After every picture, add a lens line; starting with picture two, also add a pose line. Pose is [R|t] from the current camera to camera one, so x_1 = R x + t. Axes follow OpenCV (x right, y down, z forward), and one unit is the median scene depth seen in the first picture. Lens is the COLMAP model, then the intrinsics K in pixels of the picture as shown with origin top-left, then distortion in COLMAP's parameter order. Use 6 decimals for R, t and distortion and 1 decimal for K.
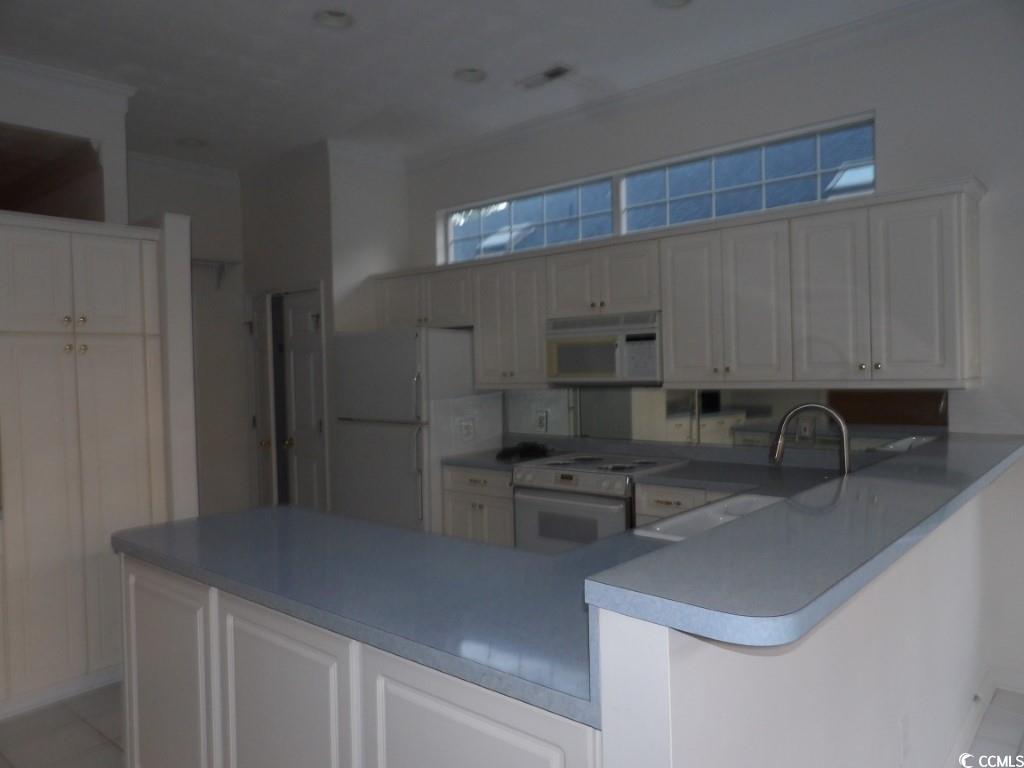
lens RADIAL K [[722.0, 0, 504.7], [0, 722.0, 387.1], [0, 0, 1]] dist [-0.038047, 0.036541]
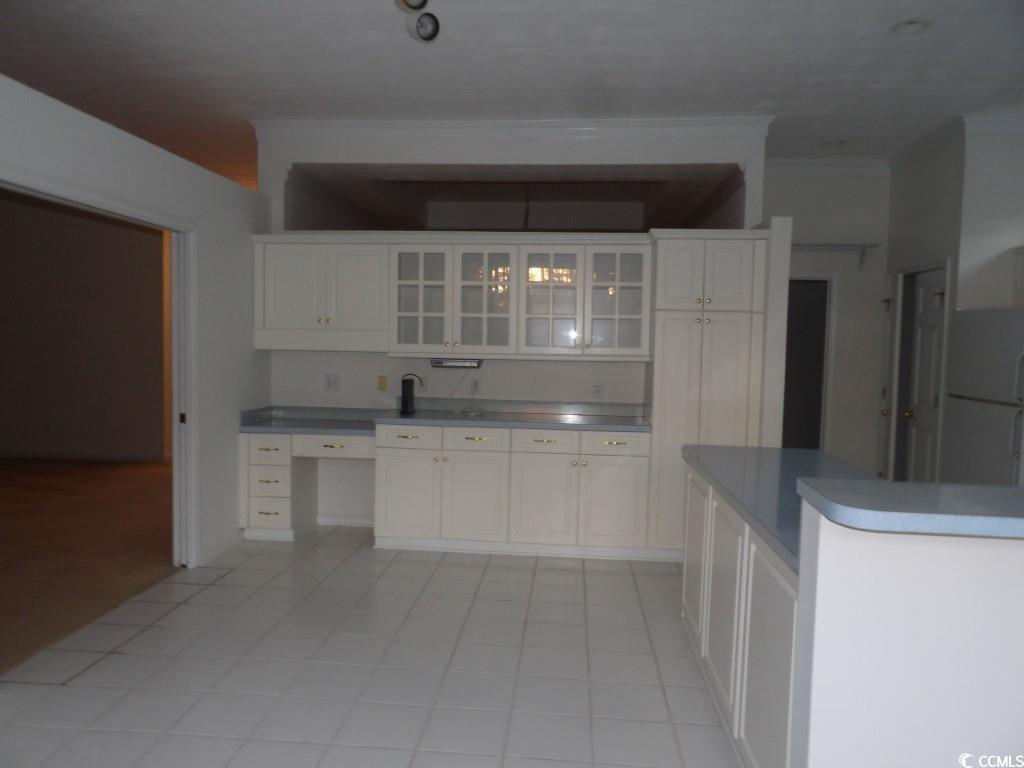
lens RADIAL K [[722.0, 0, 504.7], [0, 722.0, 387.1], [0, 0, 1]] dist [-0.038047, 0.036541]
pose [[0.575643, 0.090504, -0.812677, 0.281552], [-0.060150, 0.995850, 0.068297, 0.001920], [0.815486, 0.009567, 0.578698, -0.116806]]
